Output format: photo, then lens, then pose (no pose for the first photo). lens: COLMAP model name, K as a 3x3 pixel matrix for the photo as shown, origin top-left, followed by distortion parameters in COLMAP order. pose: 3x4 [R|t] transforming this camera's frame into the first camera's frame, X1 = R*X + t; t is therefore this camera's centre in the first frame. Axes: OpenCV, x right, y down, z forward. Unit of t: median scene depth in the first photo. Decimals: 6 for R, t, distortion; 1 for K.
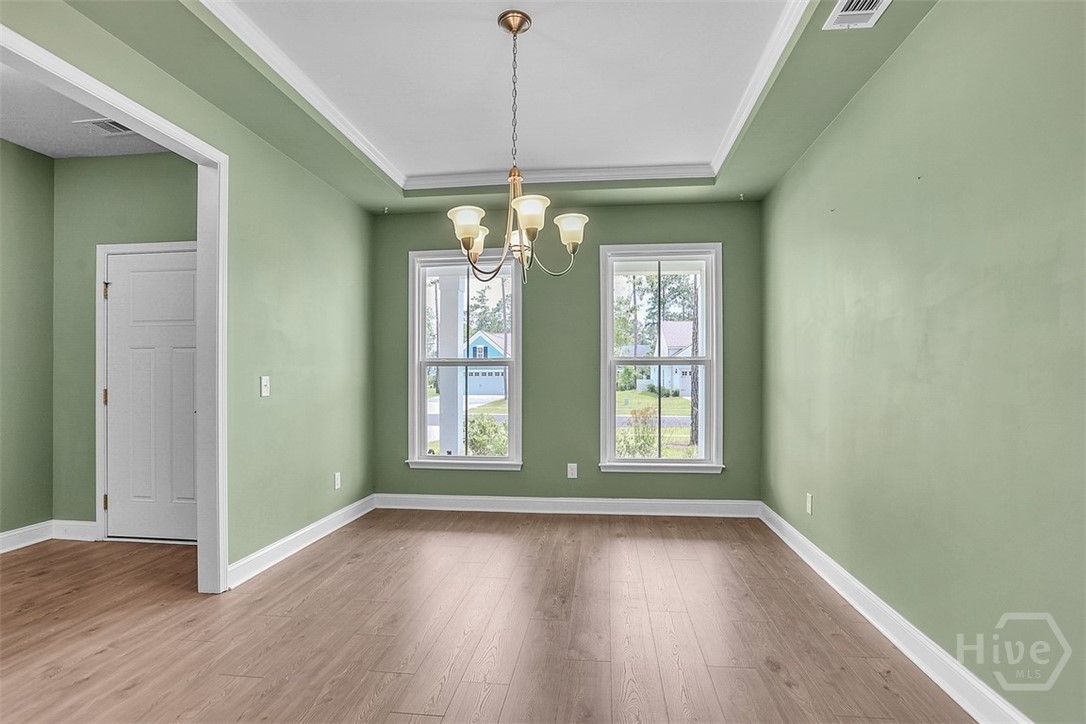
lens RADIAL K [[540.7, 0, 543.9], [0, 540.7, 373.1], [0, 0, 1]] dist [-0.014078, 0.000337]
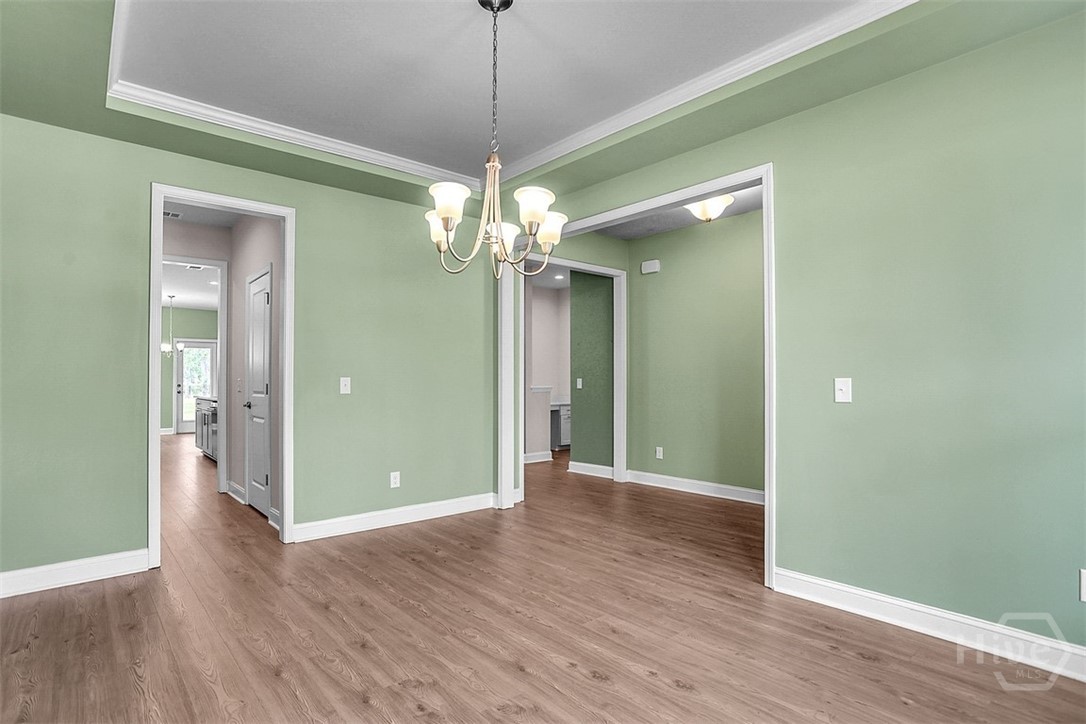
lens RADIAL K [[531.4, 0, 521.3], [0, 531.4, 371.4], [0, 0, 1]] dist [-0.063530, -0.000780]
pose [[-0.680379, -0.009277, -0.732802, 0.574292], [-0.000090, 0.999921, -0.012574, 0.005244], [0.732860, -0.008489, -0.680326, 1.660225]]
